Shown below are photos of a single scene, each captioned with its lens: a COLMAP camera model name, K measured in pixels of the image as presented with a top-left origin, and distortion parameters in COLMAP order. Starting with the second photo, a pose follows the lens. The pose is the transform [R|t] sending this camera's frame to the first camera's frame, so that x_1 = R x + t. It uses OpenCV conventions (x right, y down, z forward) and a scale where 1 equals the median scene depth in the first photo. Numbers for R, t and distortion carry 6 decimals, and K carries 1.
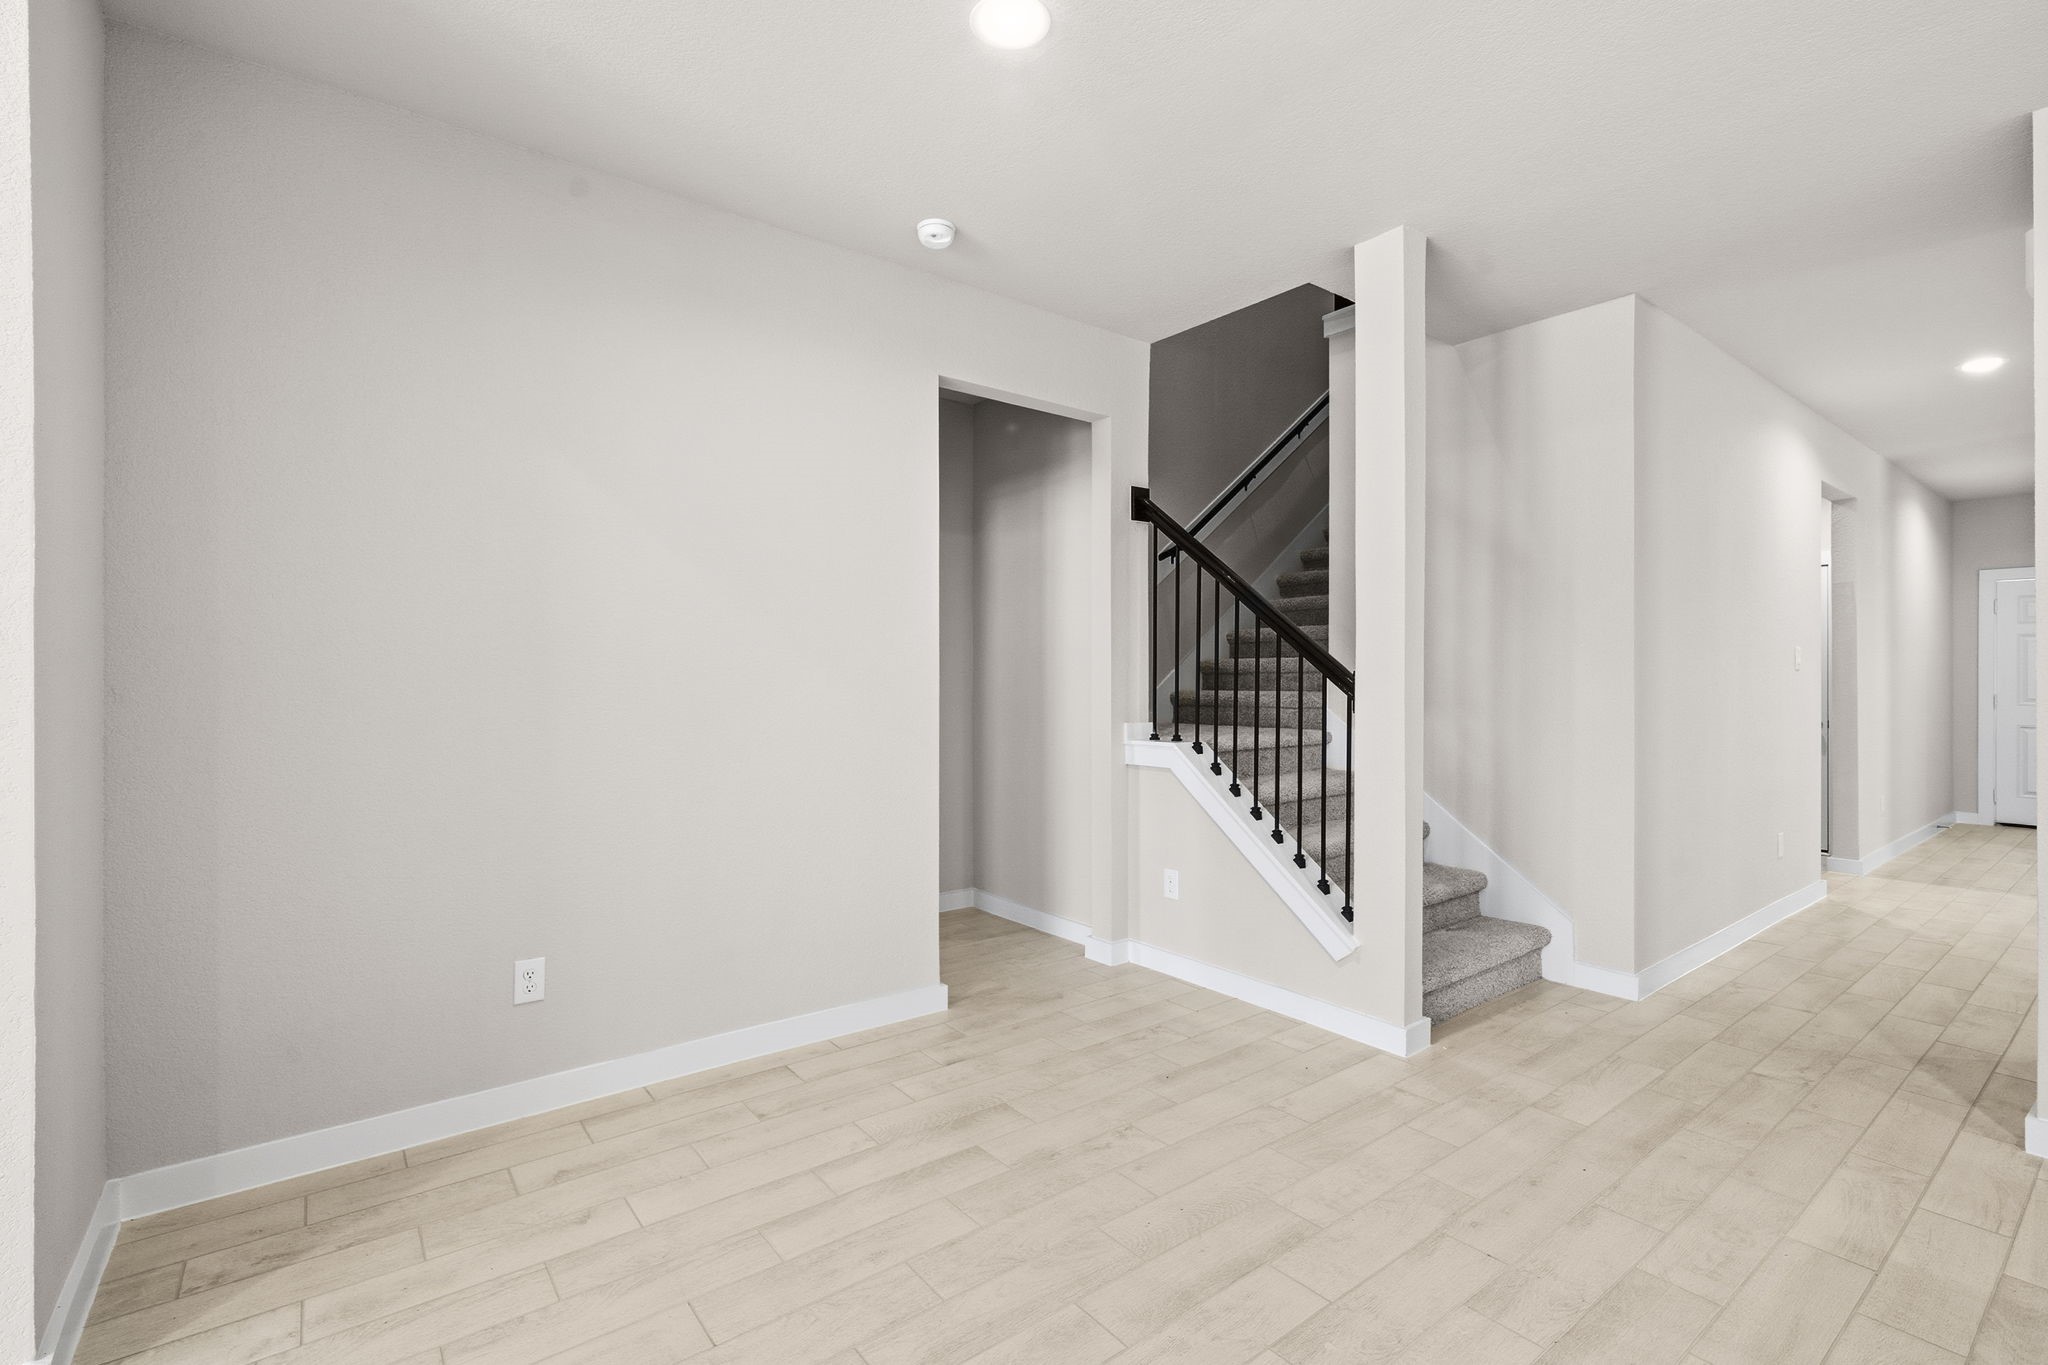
lens RADIAL K [[913.0, 0, 1016.8], [0, 913.0, 690.8], [0, 0, 1]] dist [-0.000767, 0.000029]
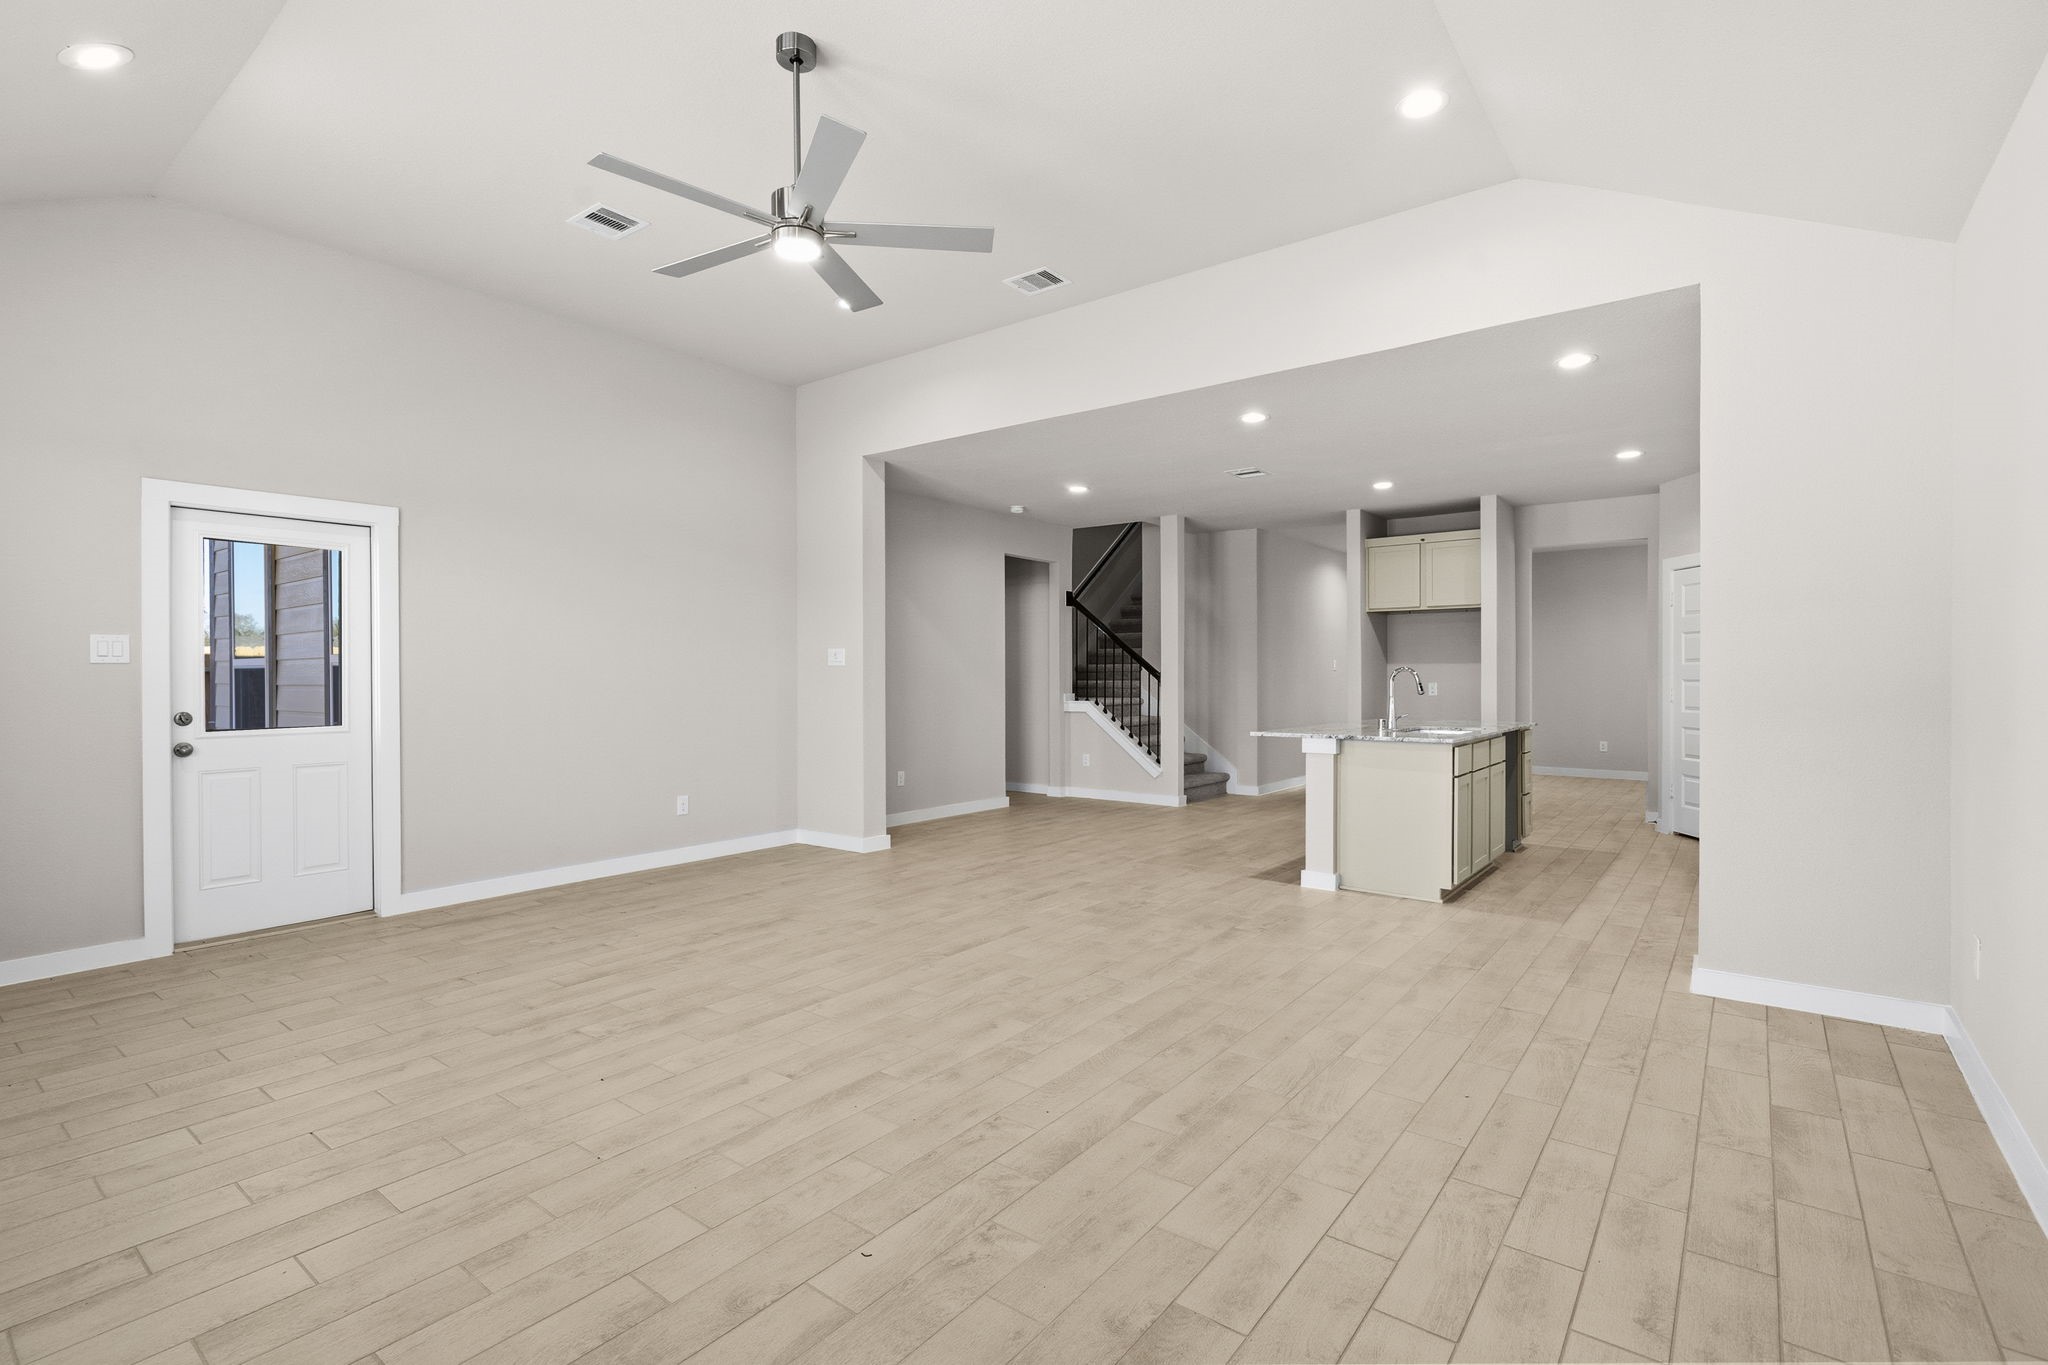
lens RADIAL K [[913.0, 0, 1025.9], [0, 913.0, 678.5], [0, 0, 1]] dist [-0.000767, 0.000029]
pose [[0.966584, -0.001241, 0.256346, -0.596912], [0.003082, 0.999972, -0.006781, 0.013450], [-0.256330, 0.007345, 0.966561, -1.275596]]
